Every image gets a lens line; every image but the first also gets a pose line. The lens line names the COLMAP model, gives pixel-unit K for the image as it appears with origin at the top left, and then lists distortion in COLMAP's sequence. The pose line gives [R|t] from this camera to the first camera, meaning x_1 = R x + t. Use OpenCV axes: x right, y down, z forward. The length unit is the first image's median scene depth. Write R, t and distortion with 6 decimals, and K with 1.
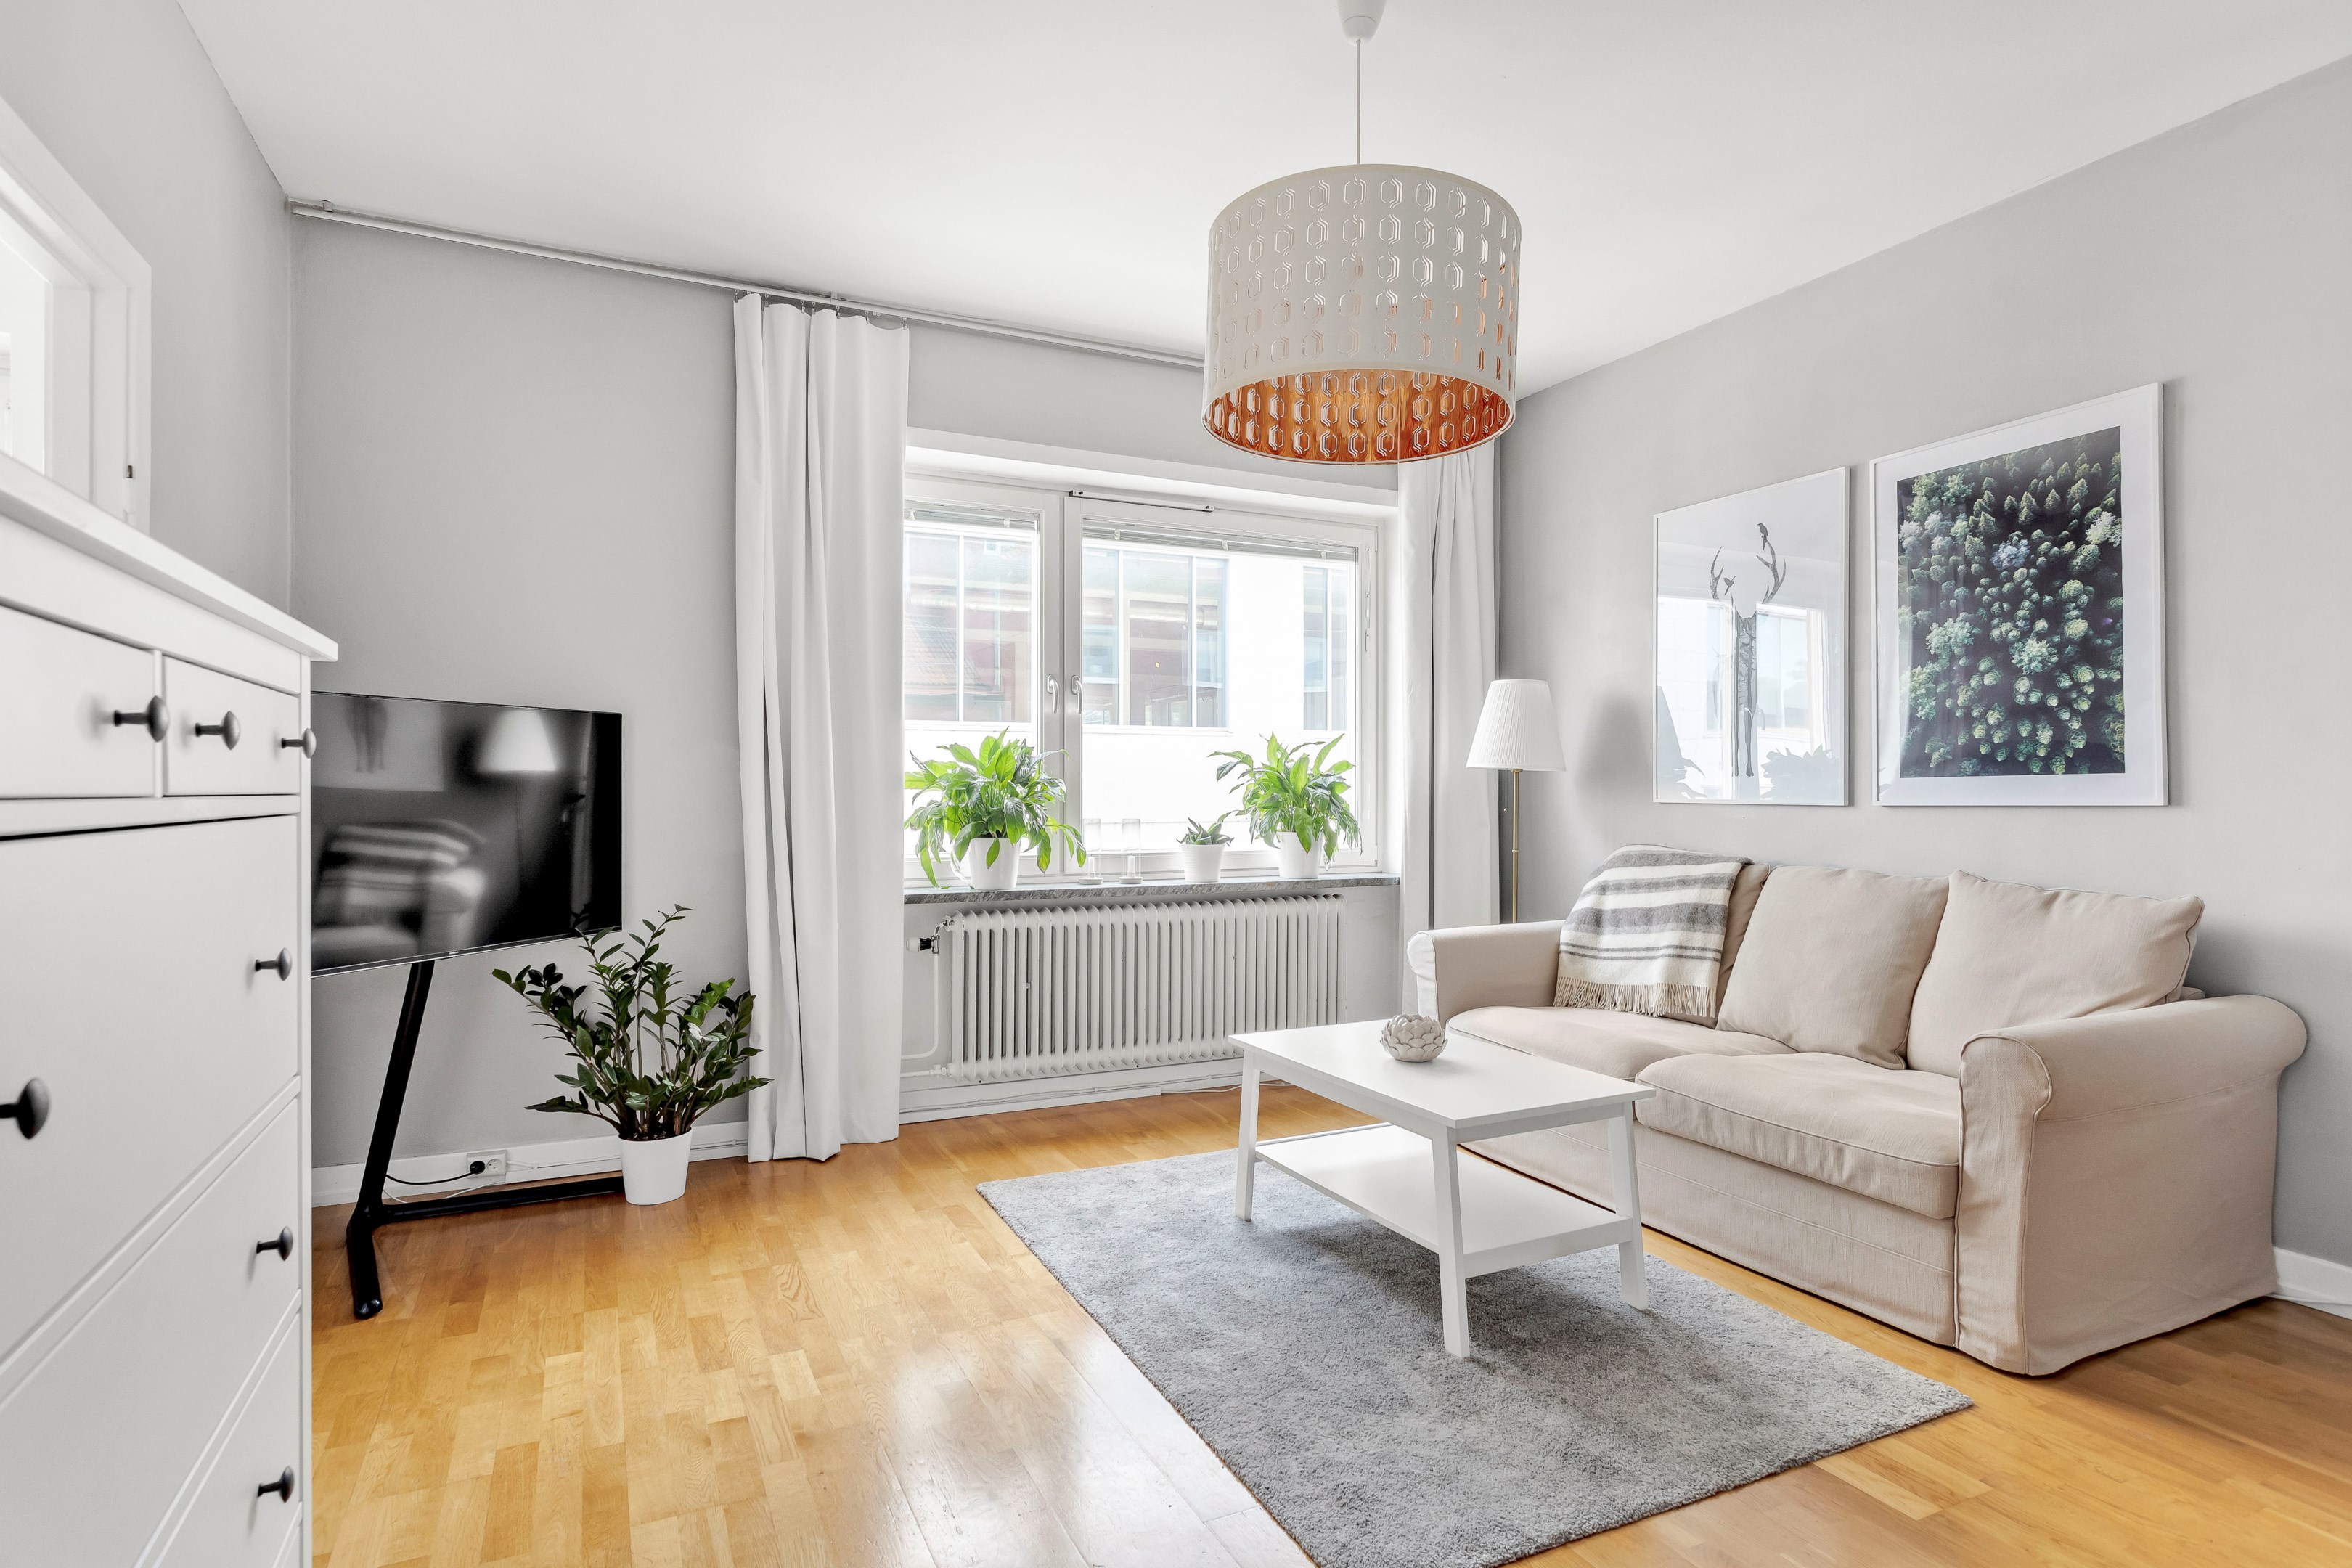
lens RADIAL K [[1212.7, 0, 1182.3], [0, 1212.7, 788.3], [0, 0, 1]] dist [-0.002378, 0.001951]
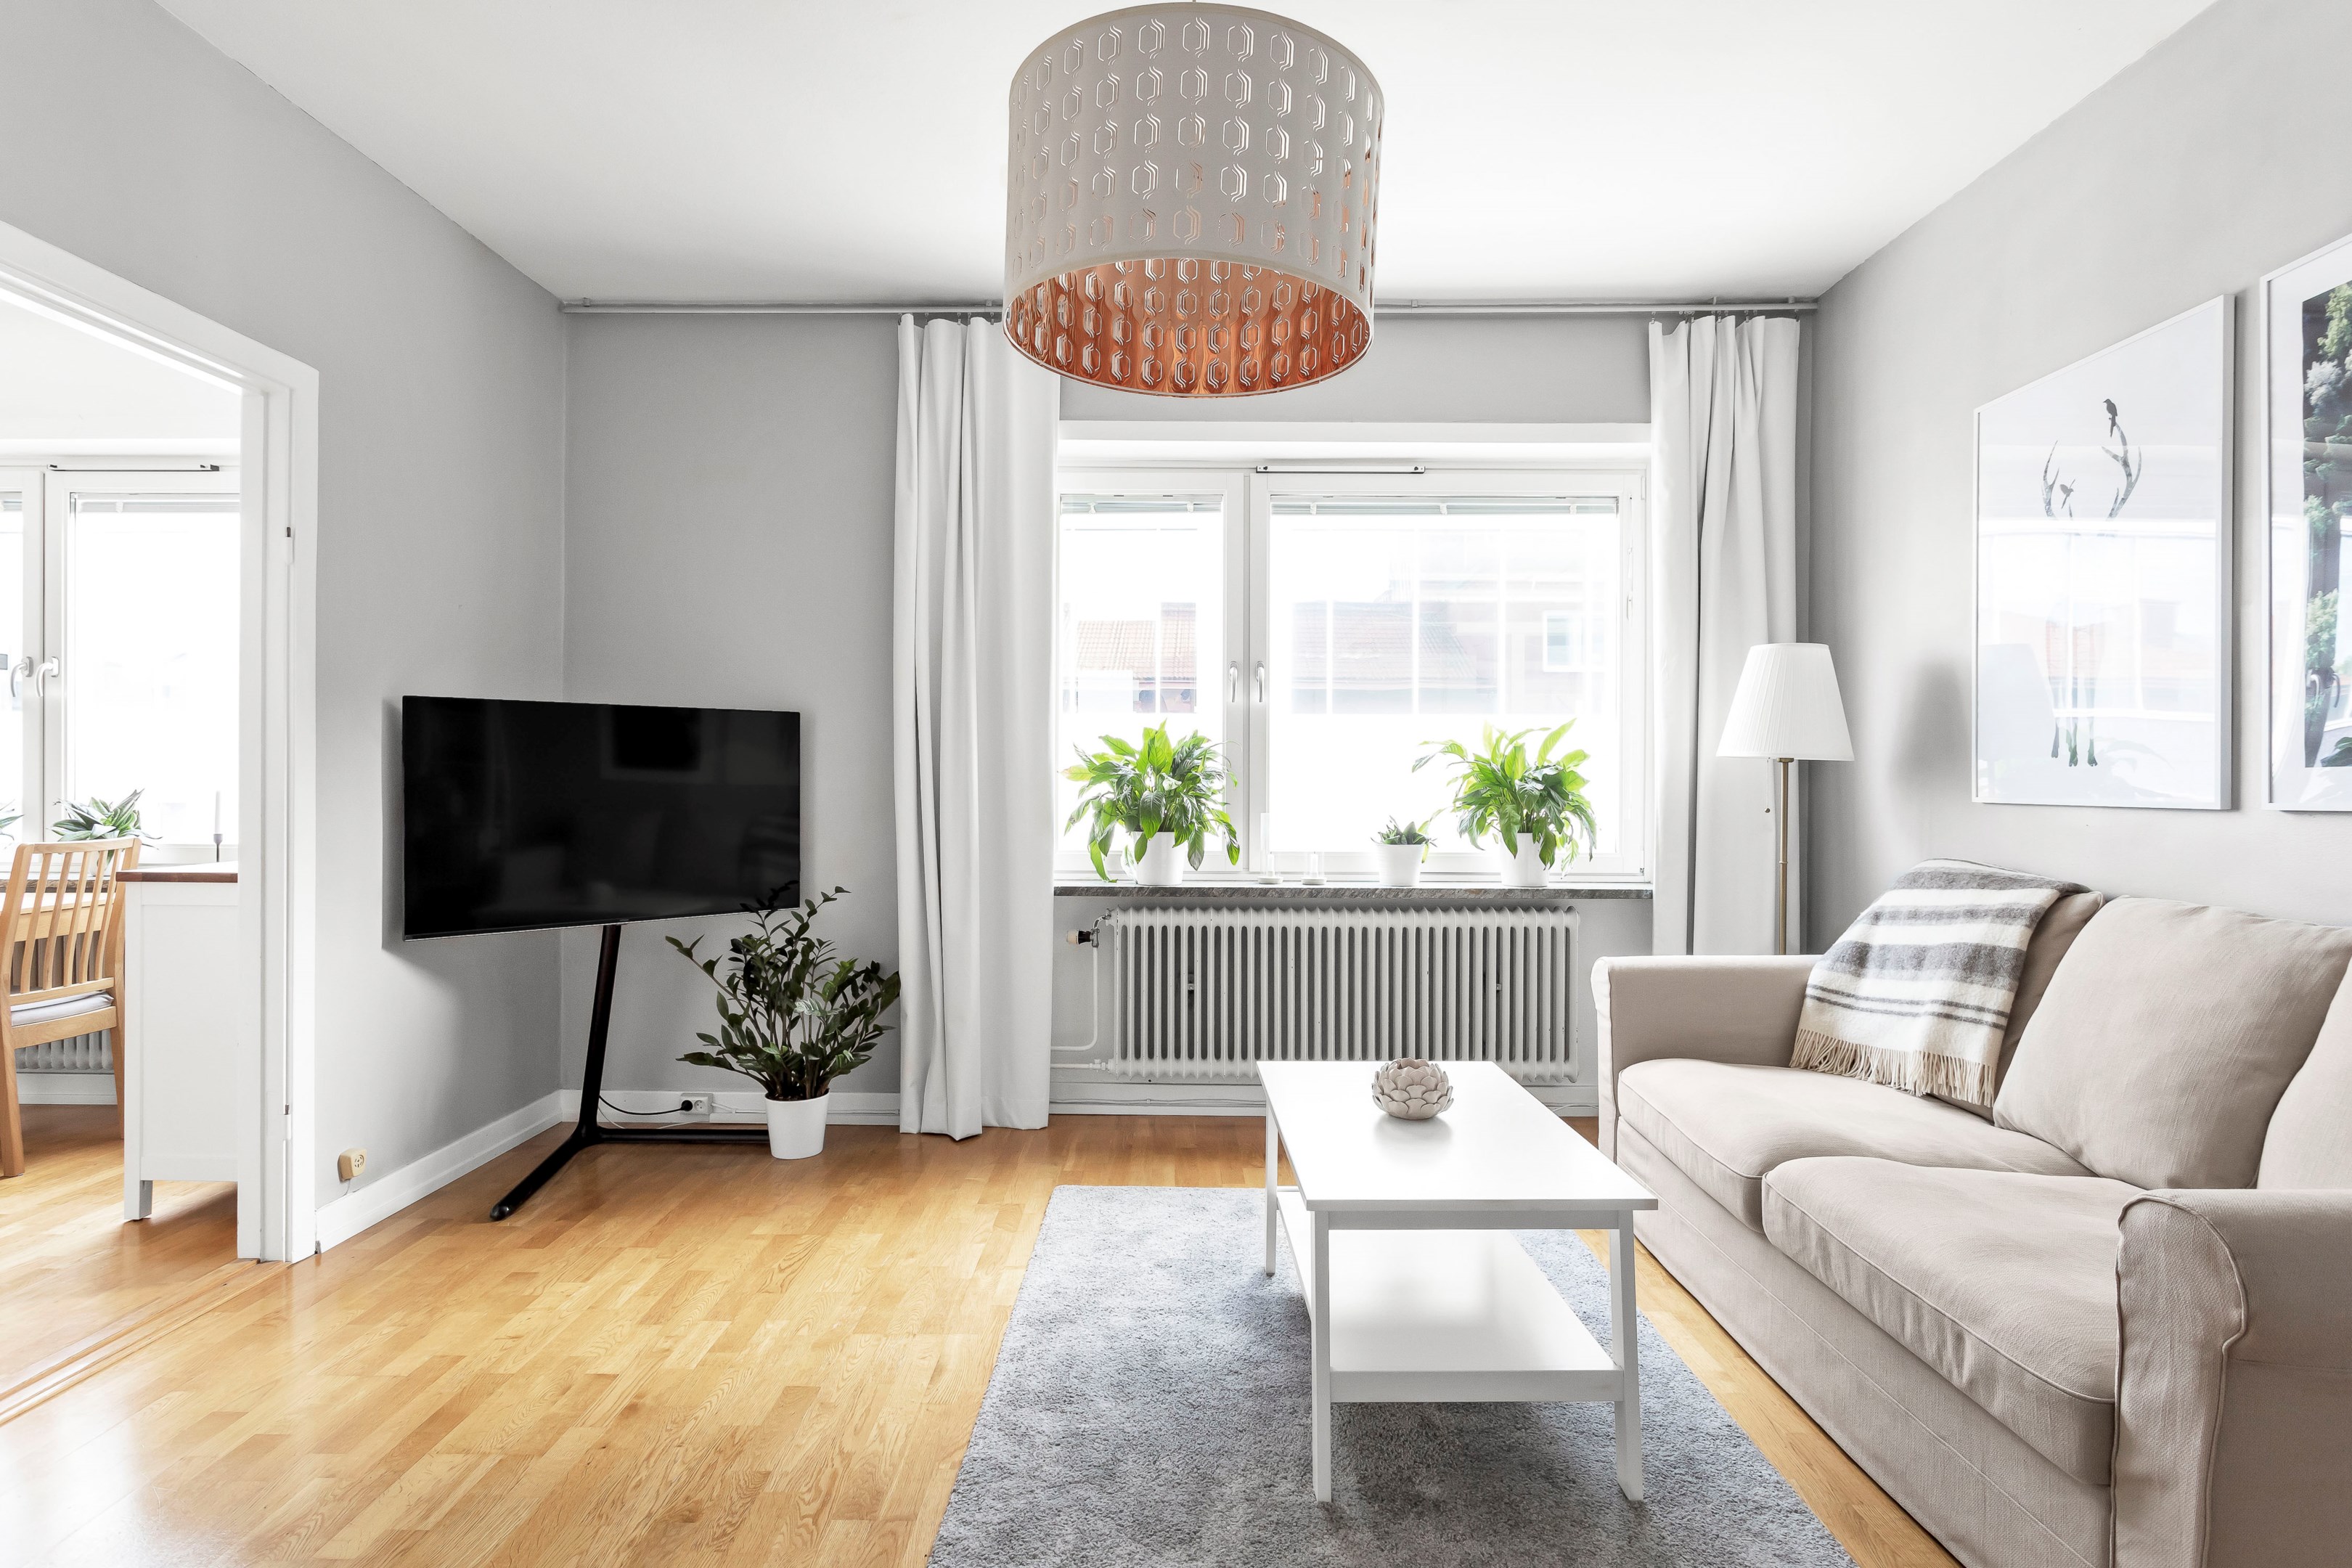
lens RADIAL K [[1188.5, 0, 1156.5], [0, 1188.5, 778.9], [0, 0, 1]] dist [-0.005908, 0.002103]
pose [[0.897802, 0.001754, -0.440396, 0.326455], [-0.002872, 0.999994, -0.001871, 0.000385], [0.440390, 0.002945, 0.897802, 0.176711]]
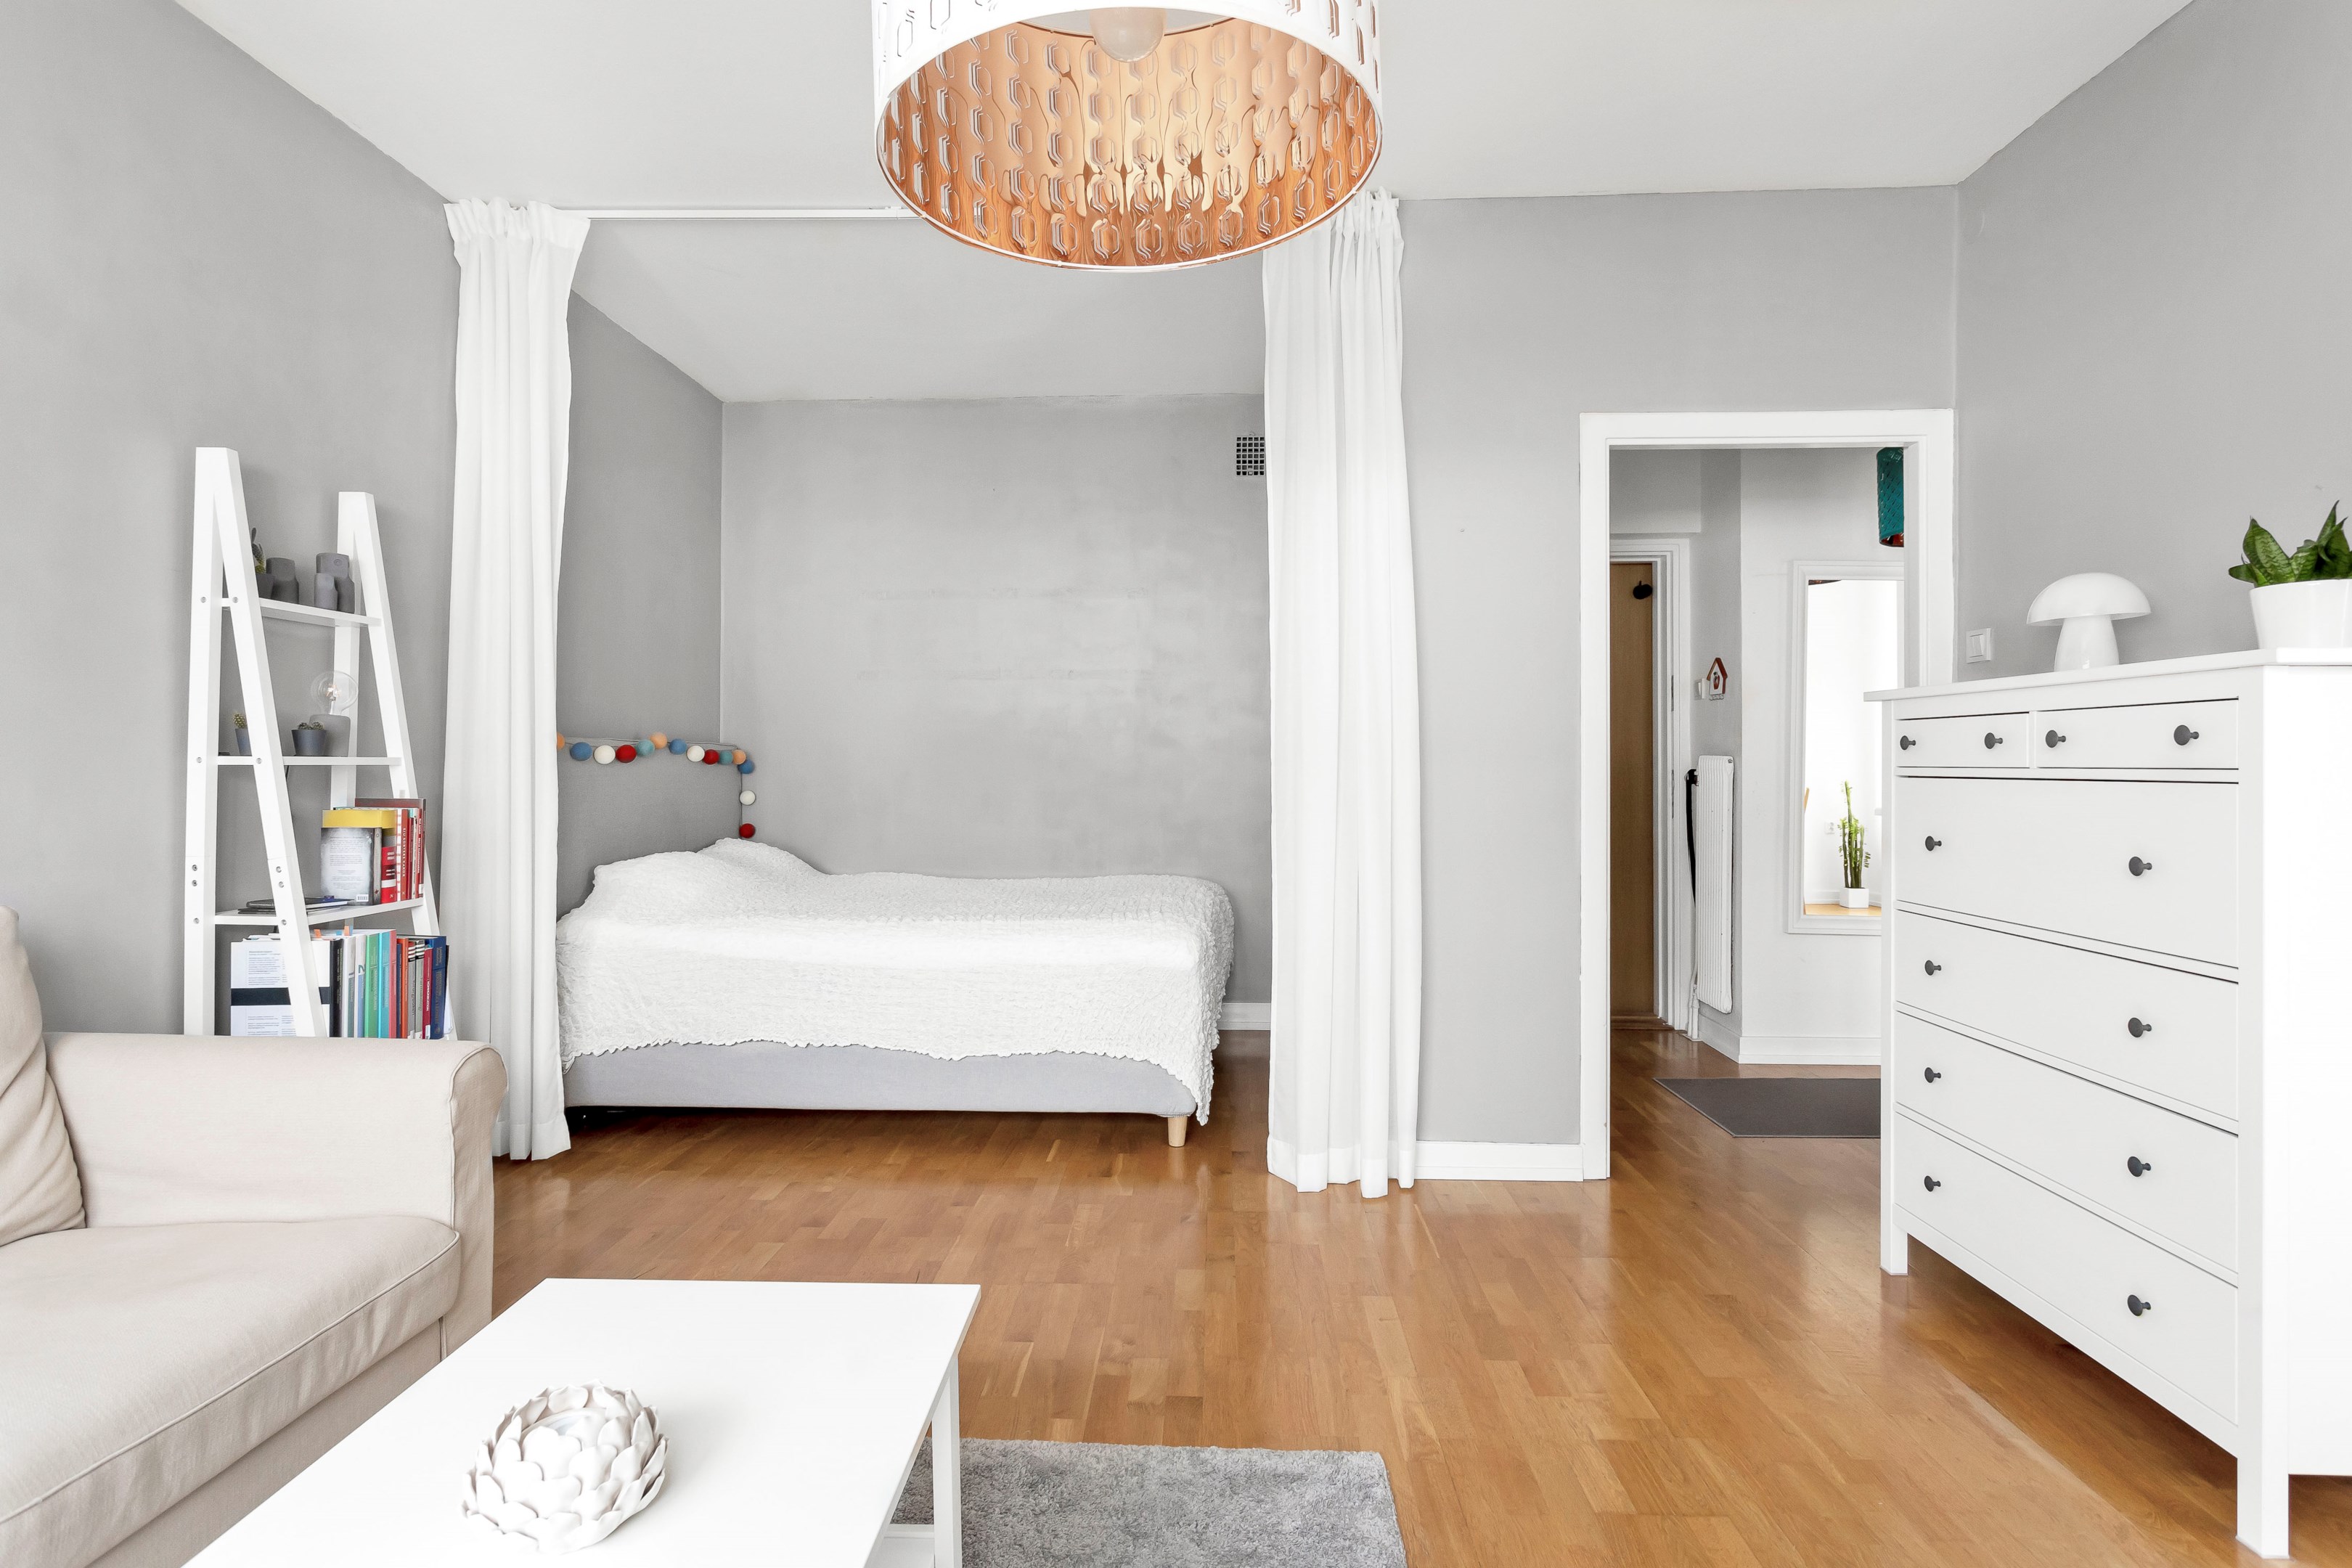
lens RADIAL K [[1188.5, 0, 1177.5], [0, 1188.5, 767.0], [0, 0, 1]] dist [-0.005908, 0.002103]
pose [[-0.888178, -0.000908, 0.459498, -0.104259], [-0.000920, 1.000000, 0.000197, 0.001739], [-0.459498, -0.000248, -0.888179, 1.026691]]
